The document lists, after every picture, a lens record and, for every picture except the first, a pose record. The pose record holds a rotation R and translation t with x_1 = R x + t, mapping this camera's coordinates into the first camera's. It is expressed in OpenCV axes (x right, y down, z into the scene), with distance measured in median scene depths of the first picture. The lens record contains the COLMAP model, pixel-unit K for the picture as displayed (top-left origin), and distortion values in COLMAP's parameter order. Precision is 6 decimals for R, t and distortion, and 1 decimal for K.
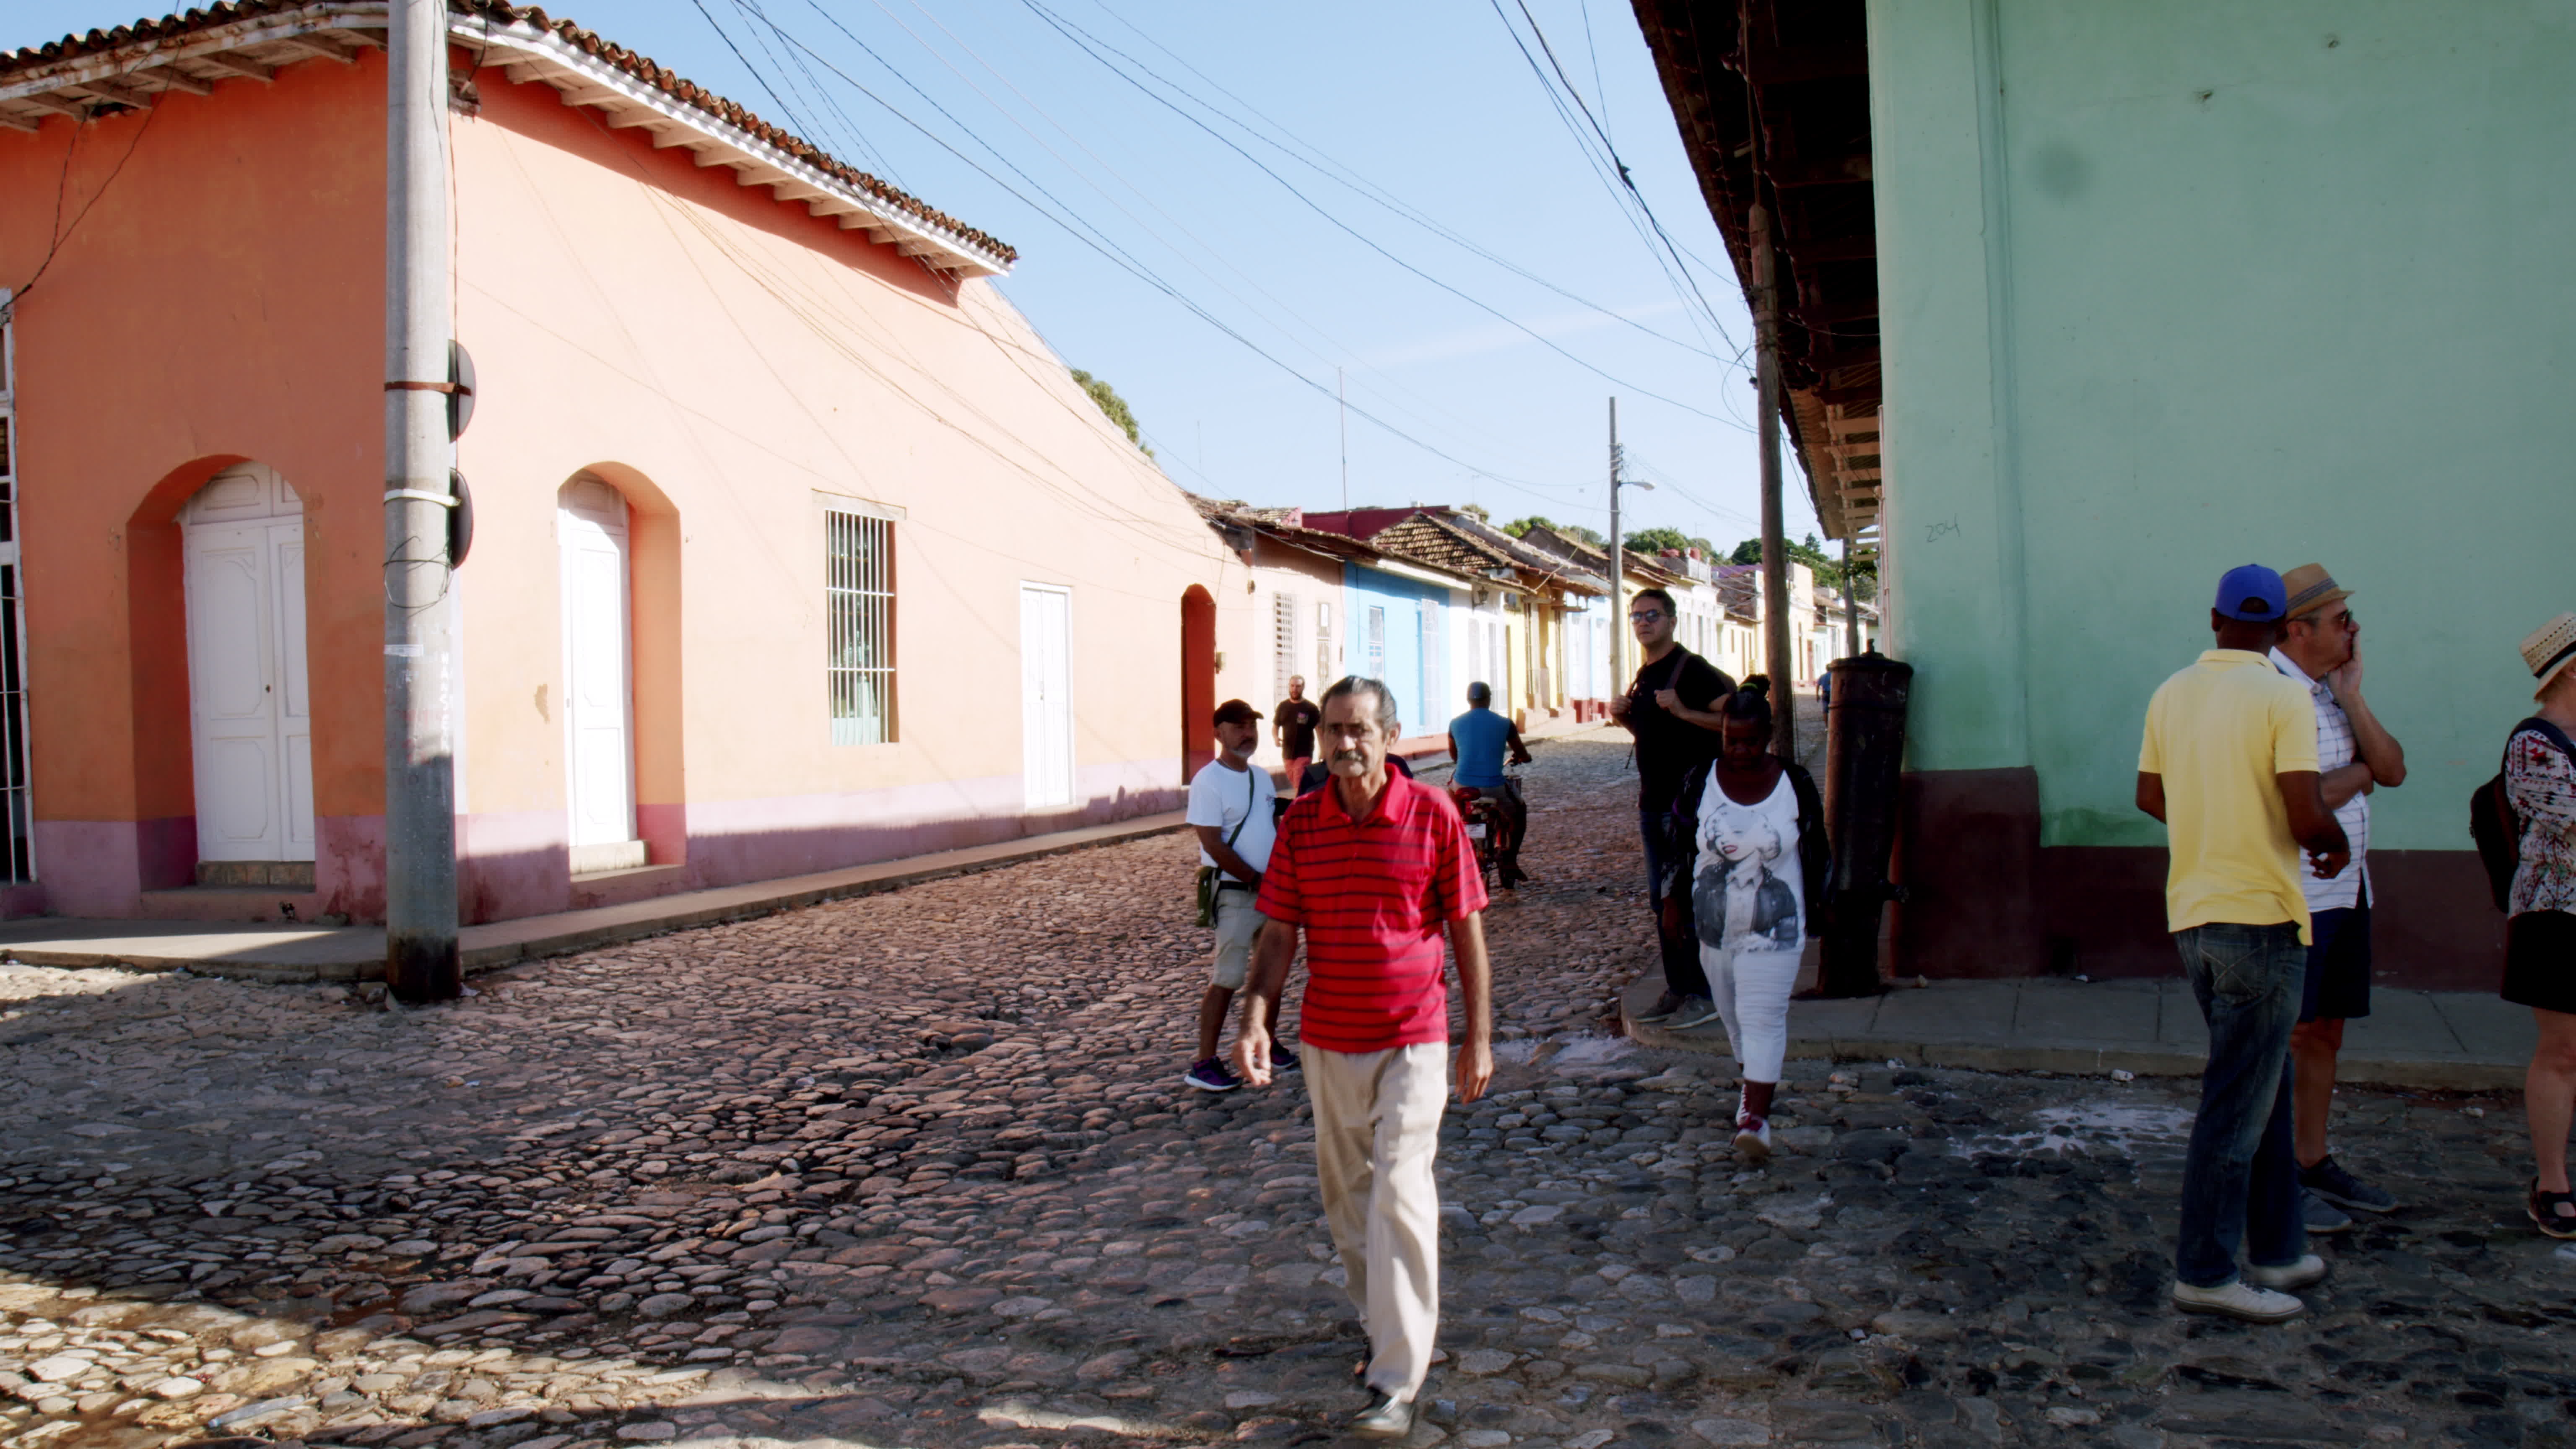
lens RADIAL K [[1921.6, 0, 1288.0], [0, 1921.6, 724.5], [0, 0, 1]] dist [-0.034427, 0.000240]
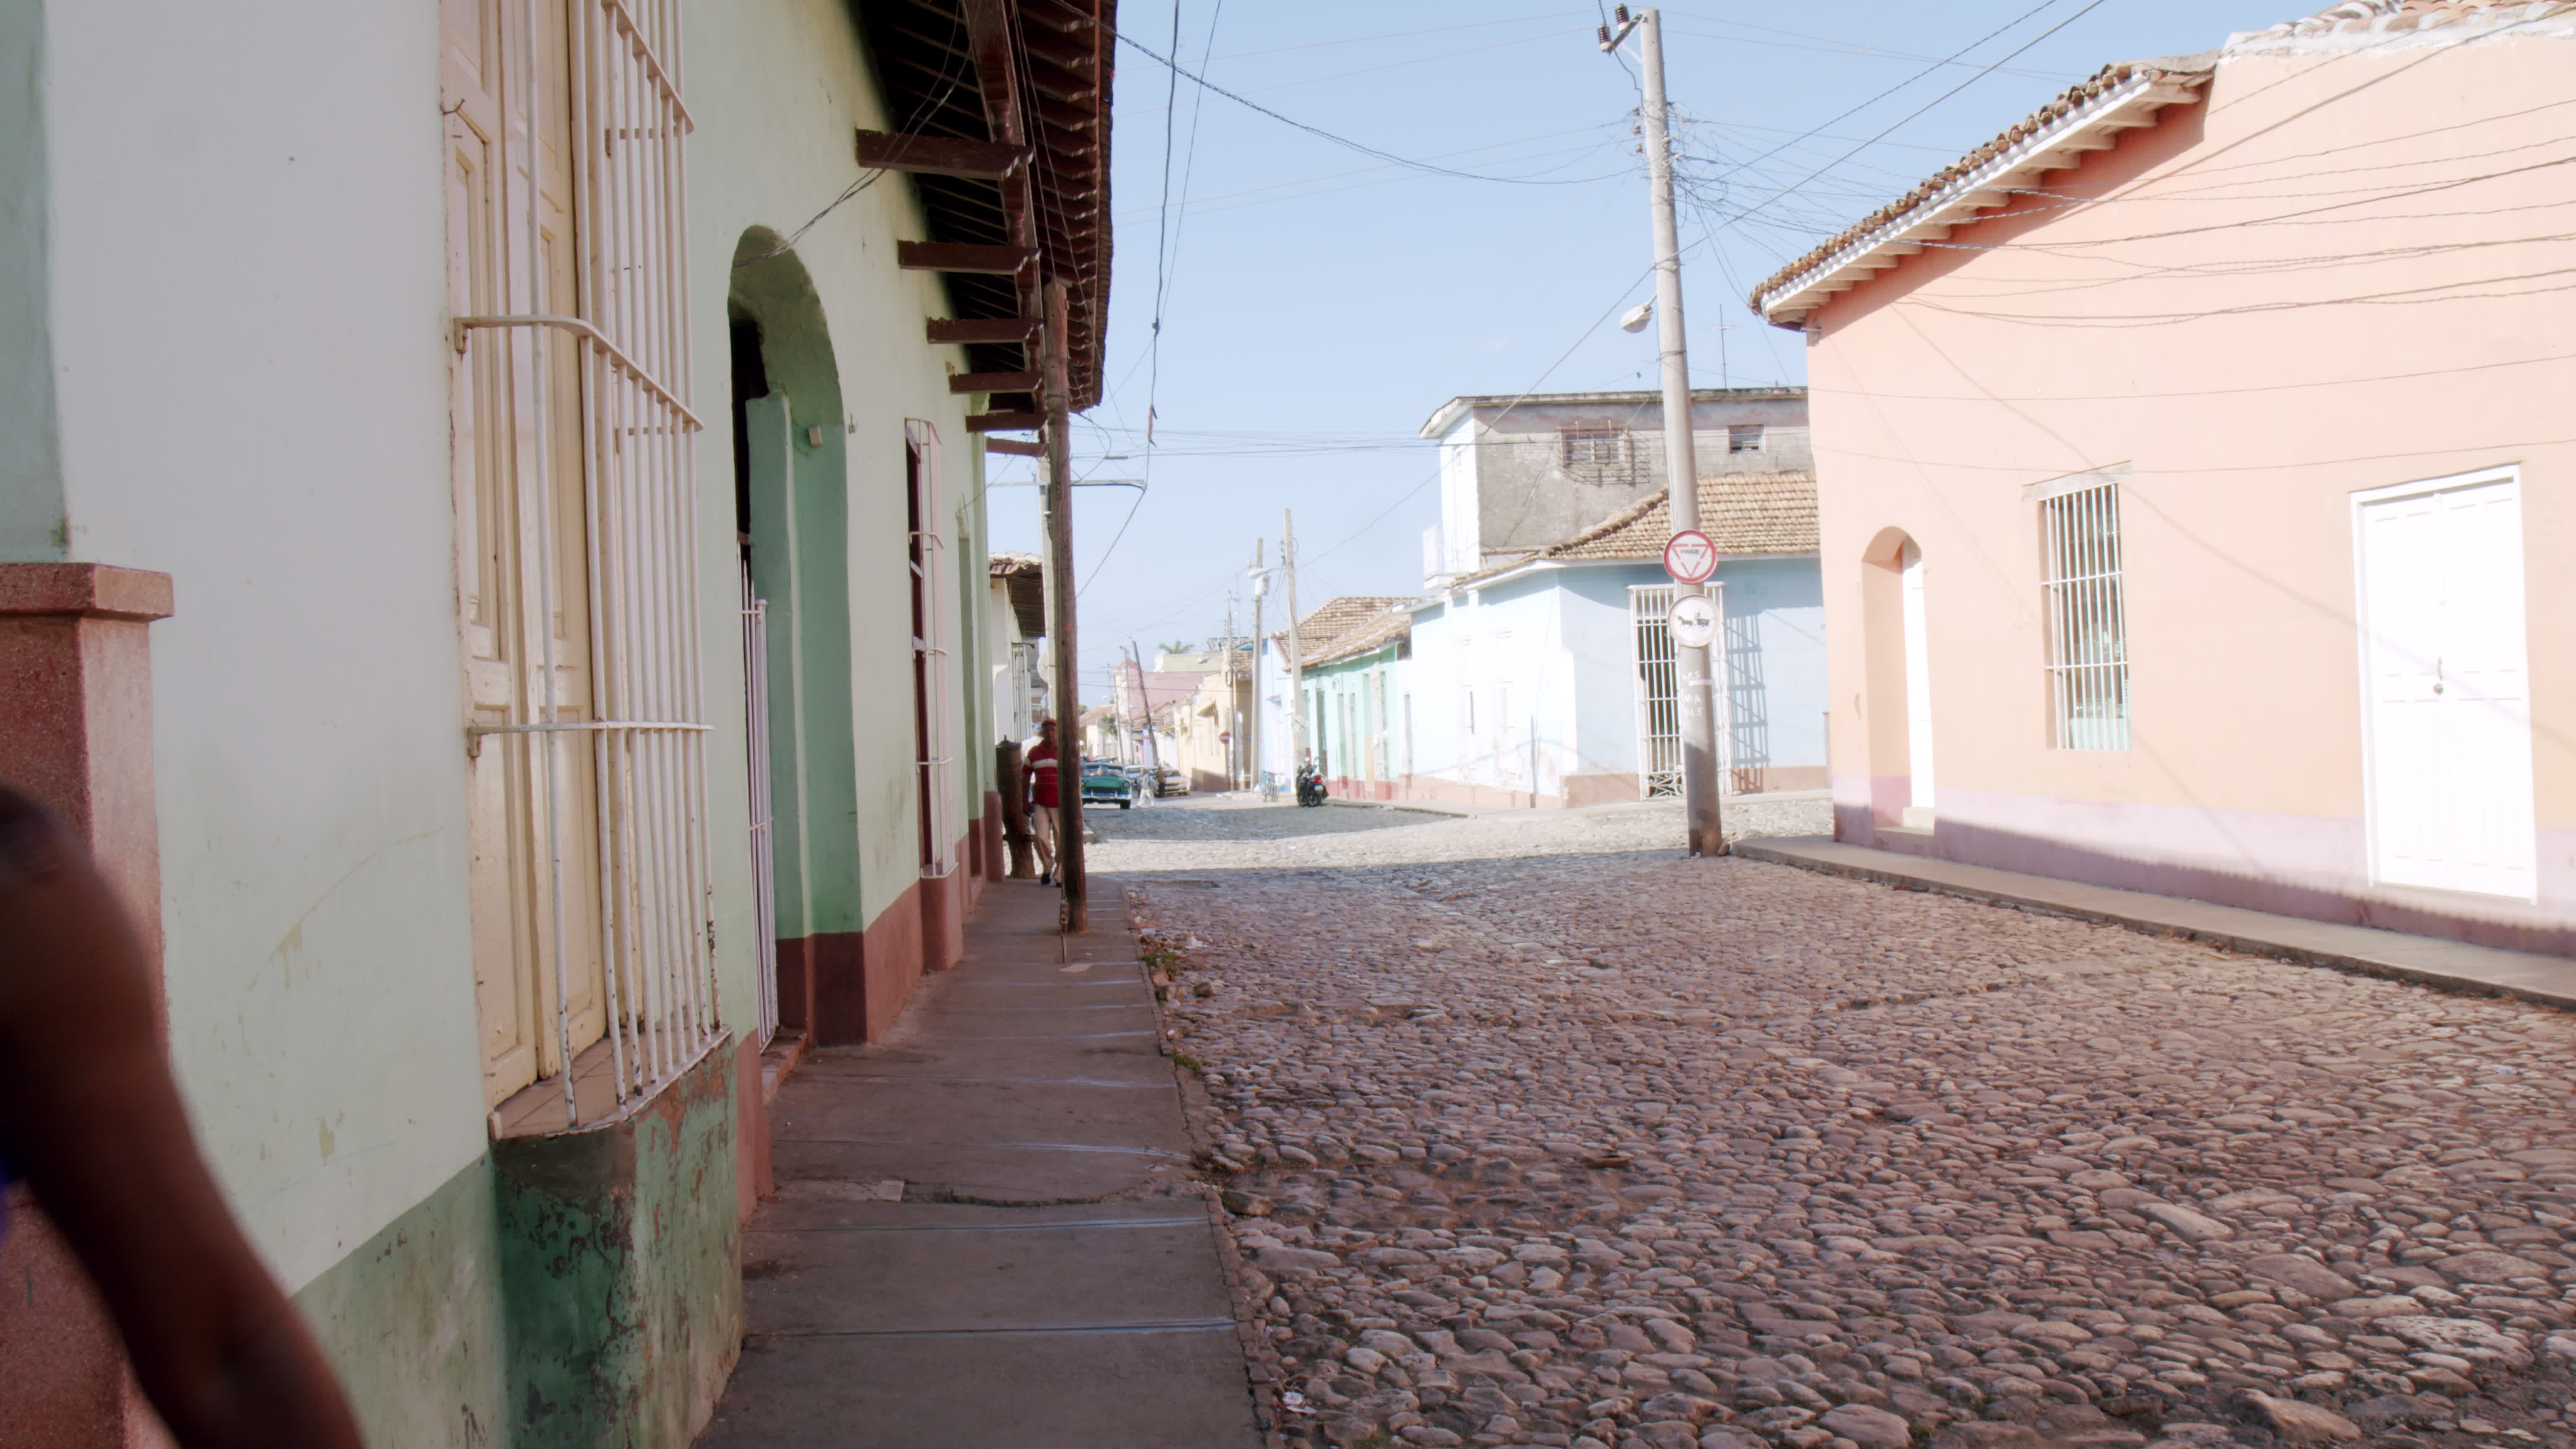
lens RADIAL K [[1921.6, 0, 1288.0], [0, 1921.6, 724.5], [0, 0, 1]] dist [-0.034427, 0.000240]
pose [[-0.915201, 0.054025, -0.399361, 0.451896], [0.047433, 0.998526, 0.026379, -0.040905], [0.400197, 0.005199, -0.916414, 1.608277]]
